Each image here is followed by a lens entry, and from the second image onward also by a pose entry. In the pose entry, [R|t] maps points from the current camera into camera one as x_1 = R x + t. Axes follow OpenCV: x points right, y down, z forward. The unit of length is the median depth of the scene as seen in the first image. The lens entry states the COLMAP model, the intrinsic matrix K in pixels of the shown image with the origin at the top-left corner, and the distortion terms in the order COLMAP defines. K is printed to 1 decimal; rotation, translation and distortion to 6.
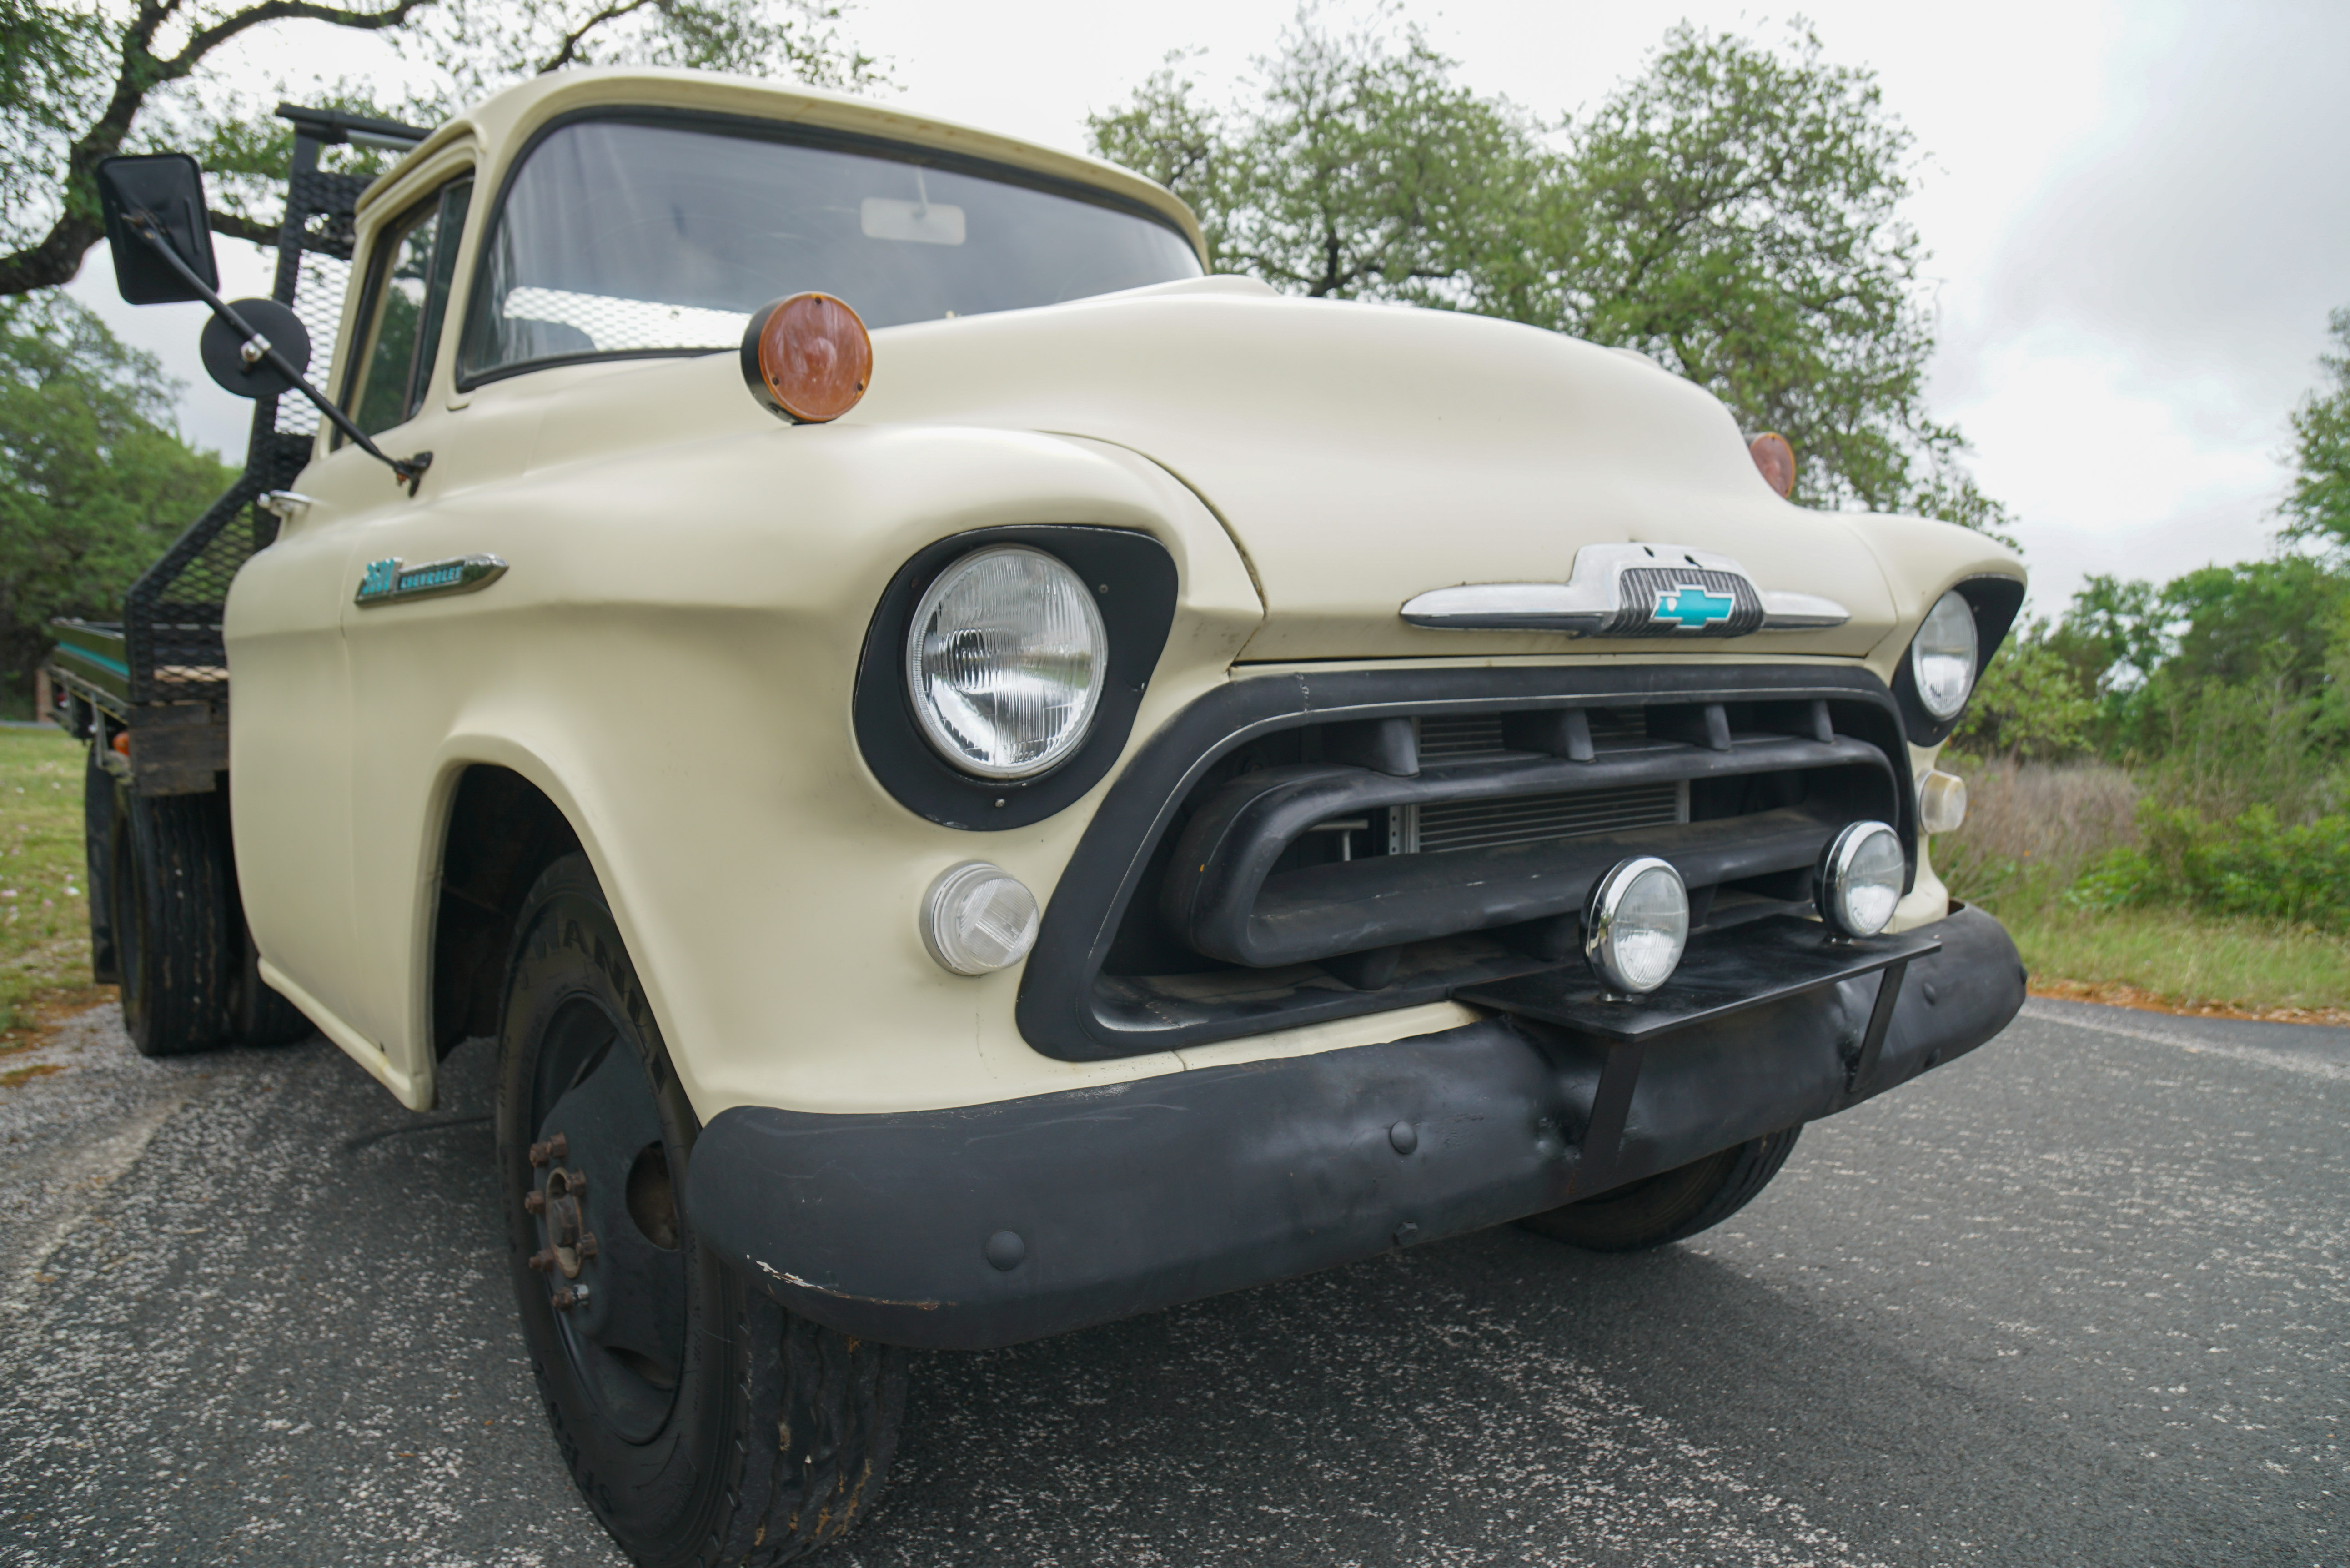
lens RADIAL K [[1645.6, 0, 1189.0], [0, 1645.6, 803.1], [0, 0, 1]] dist [-0.130693, 0.102532]
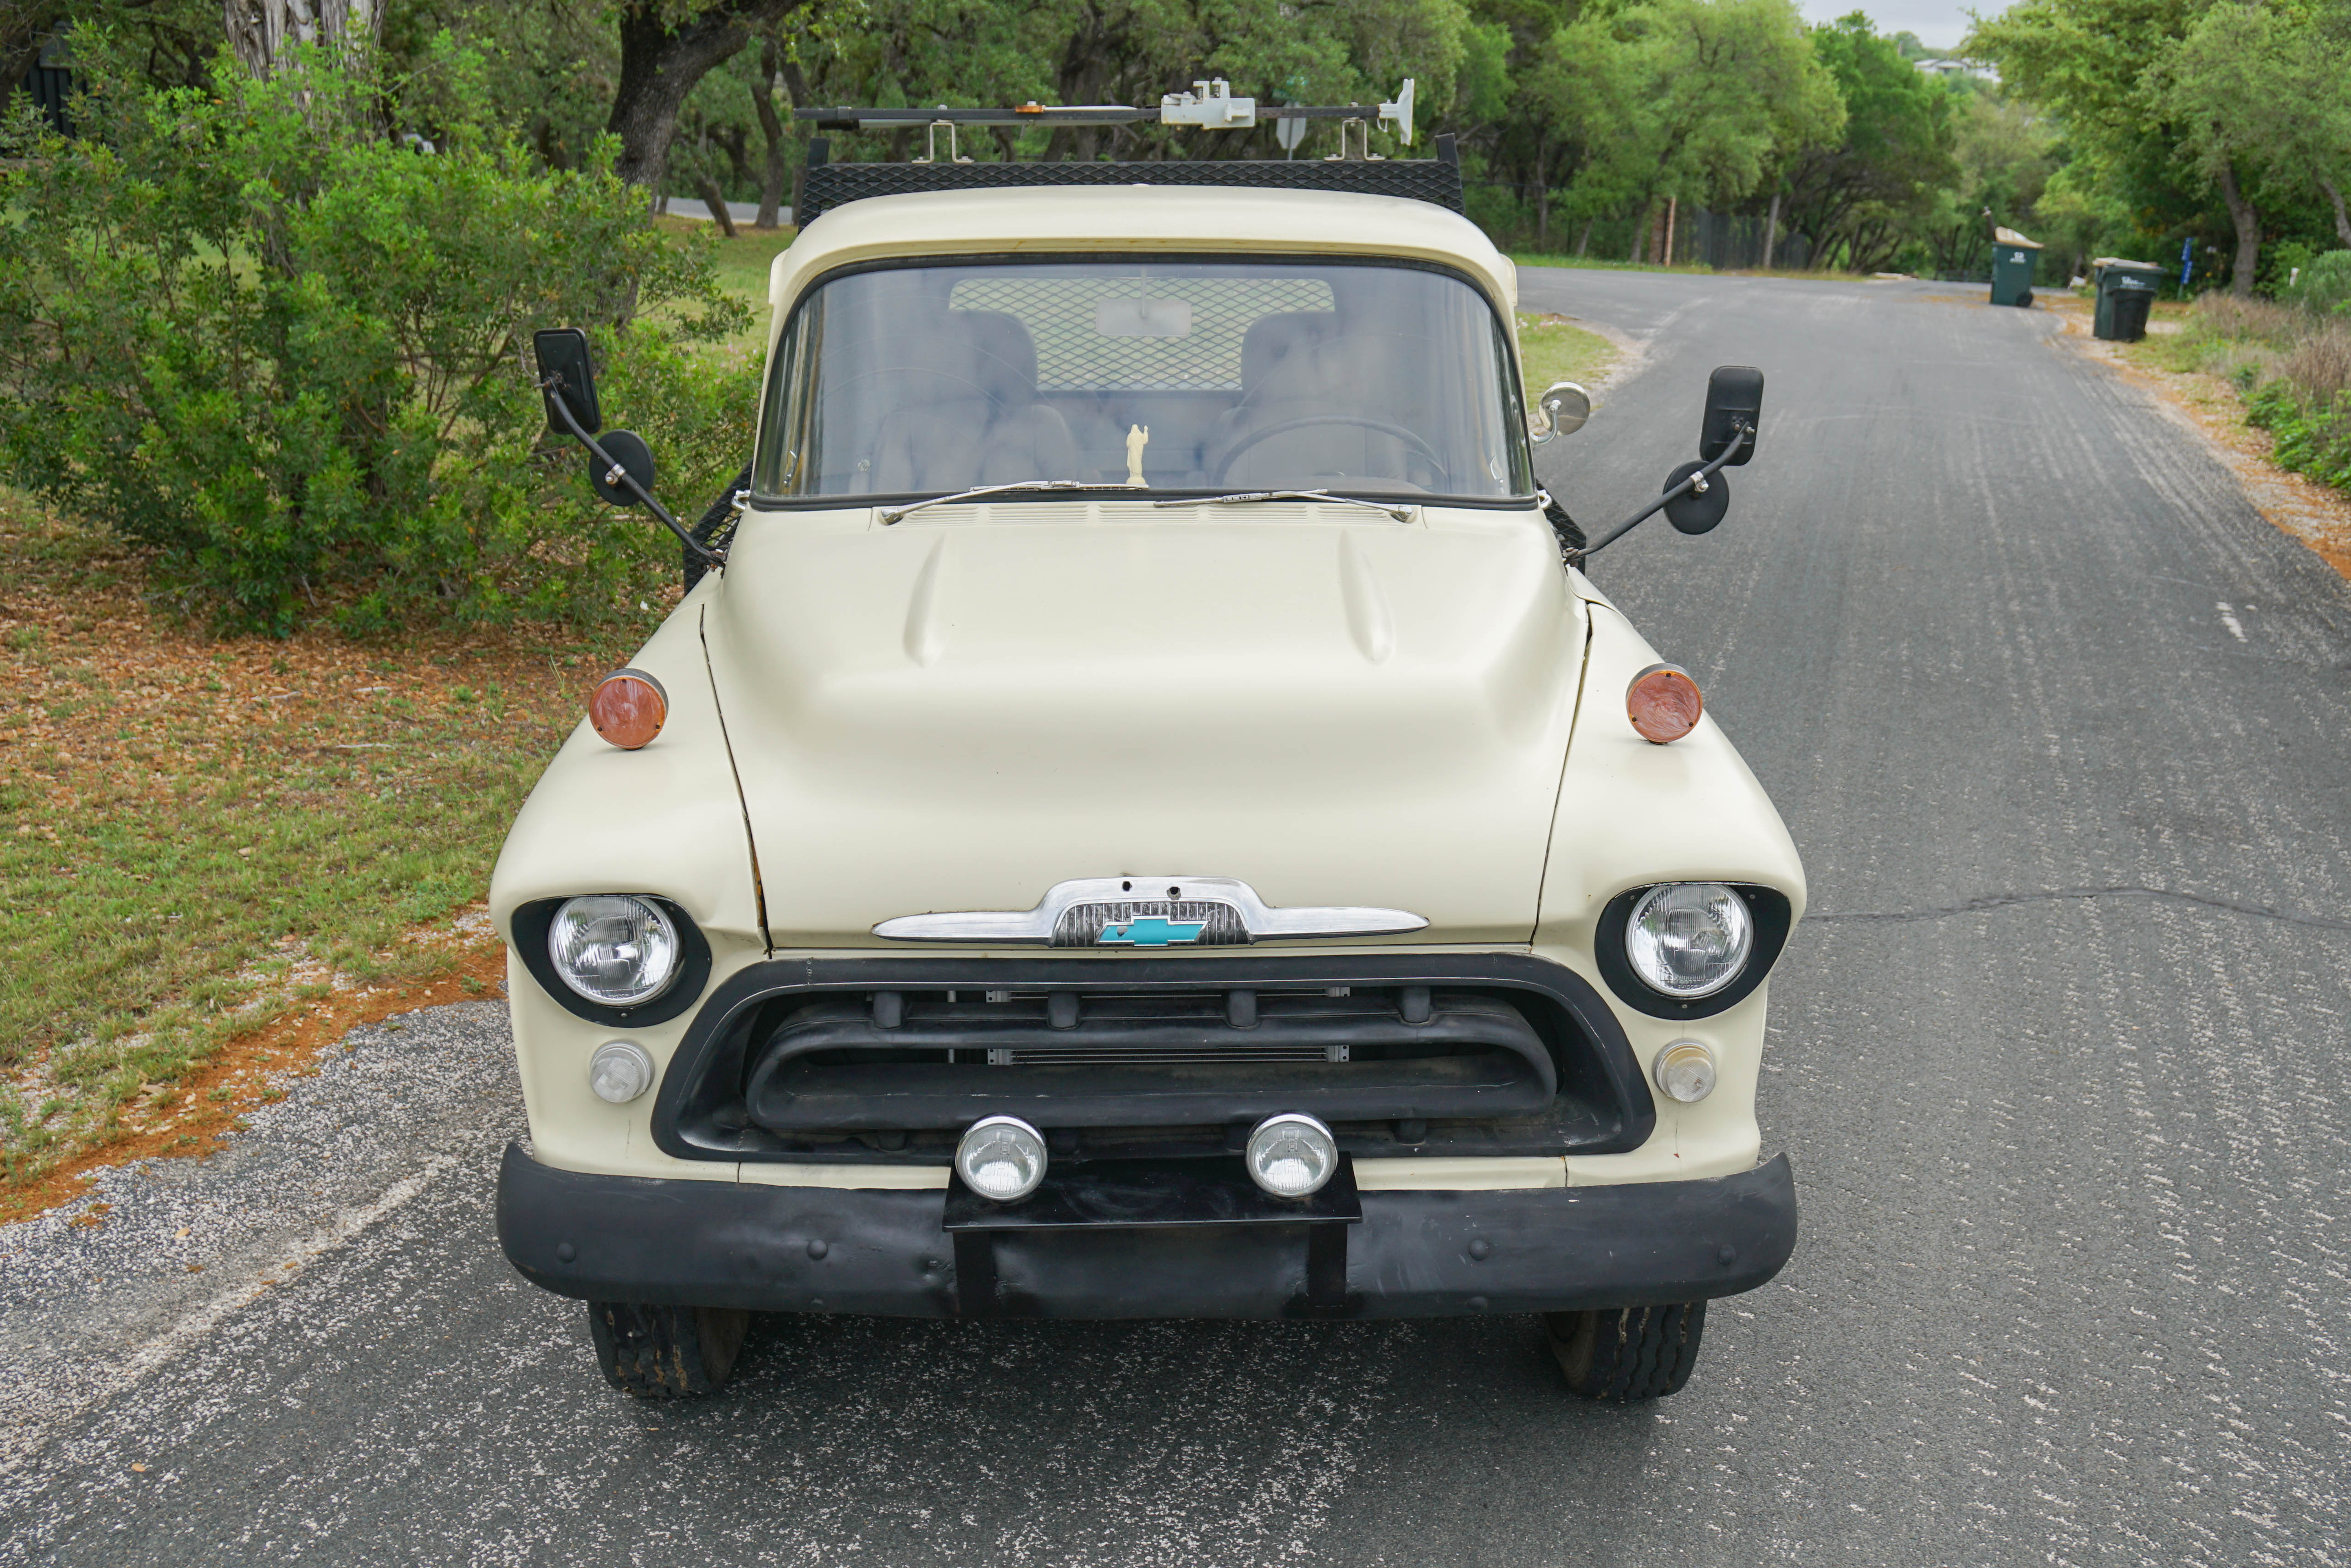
lens RADIAL K [[2536.1, 0, 1195.0], [0, 2536.1, 807.6], [0, 0, 1]] dist [0.013337, 0.000000]
pose [[0.791975, 0.169664, -0.586506, 1.540991], [-0.063595, 0.978312, 0.197131, -0.632506], [0.607232, -0.118824, 0.785589, -0.612824]]
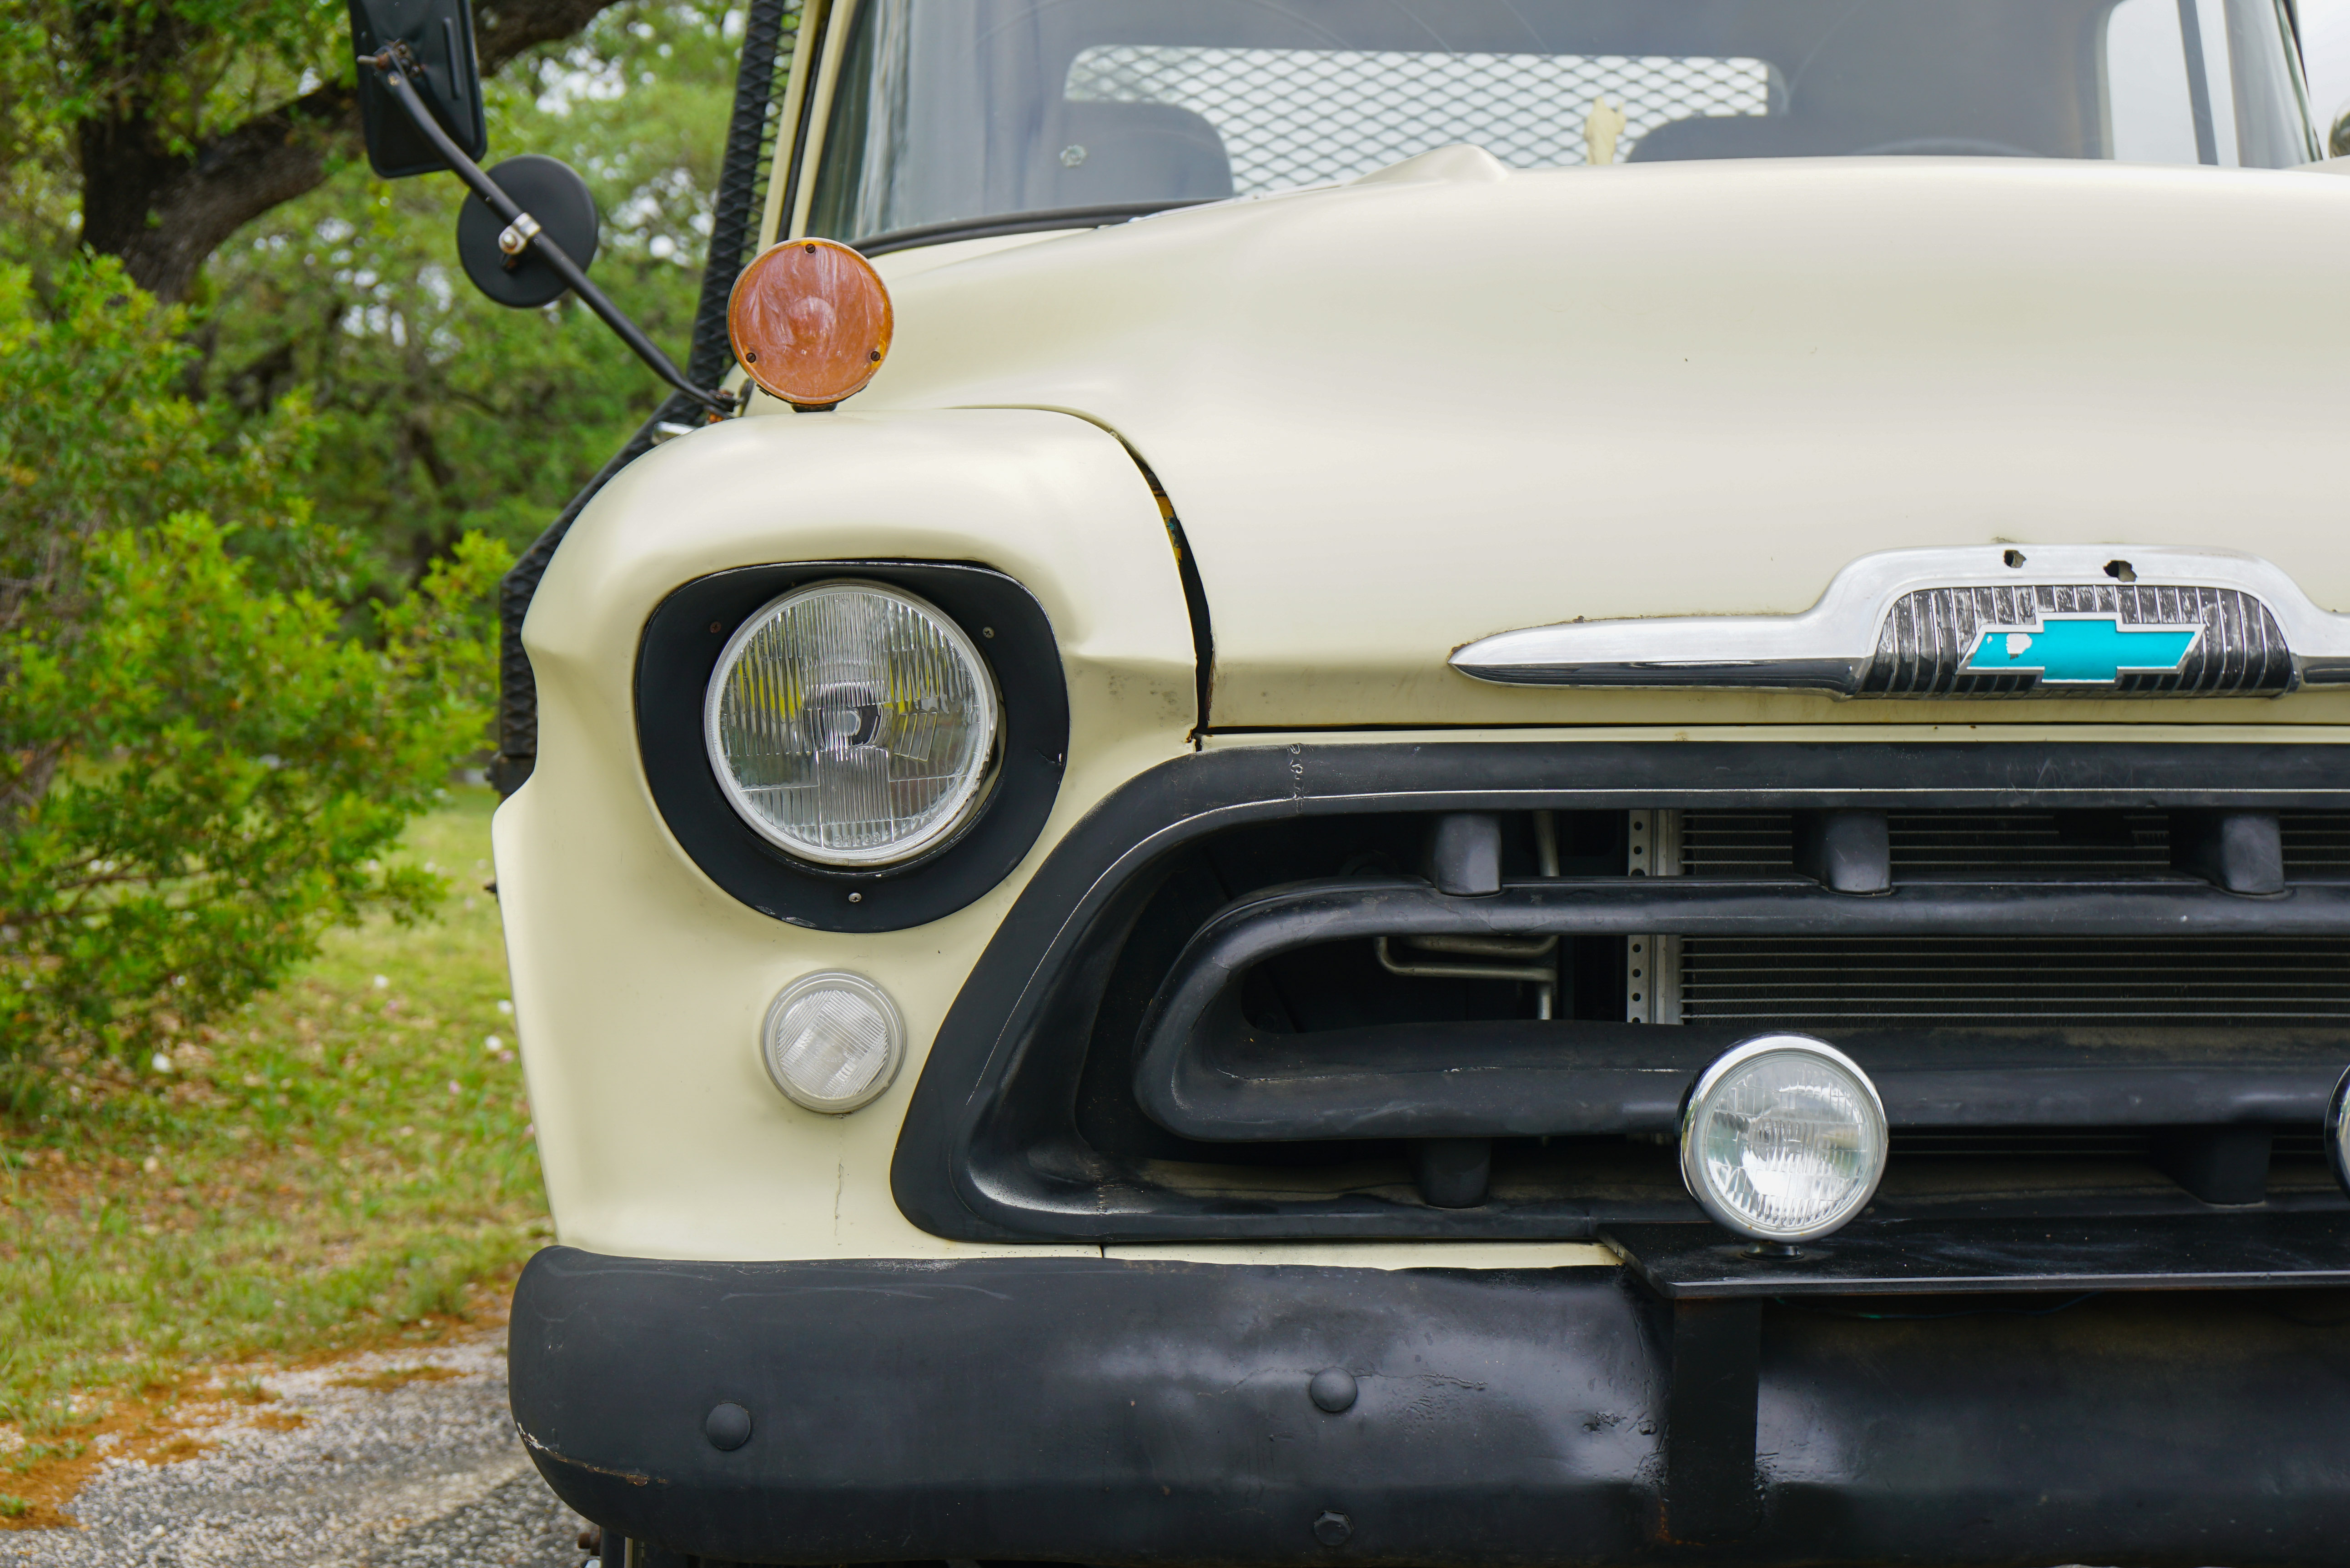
lens RADIAL K [[4332.6, 0, 1176.4], [0, 4332.6, 816.4], [0, 0, 1]] dist [0.167850, 0.000000]
pose [[0.838822, 0.029630, -0.543599, 0.906526], [-0.061969, 0.997225, -0.041268, 0.029610], [0.540867, 0.068303, 0.838330, -0.539931]]
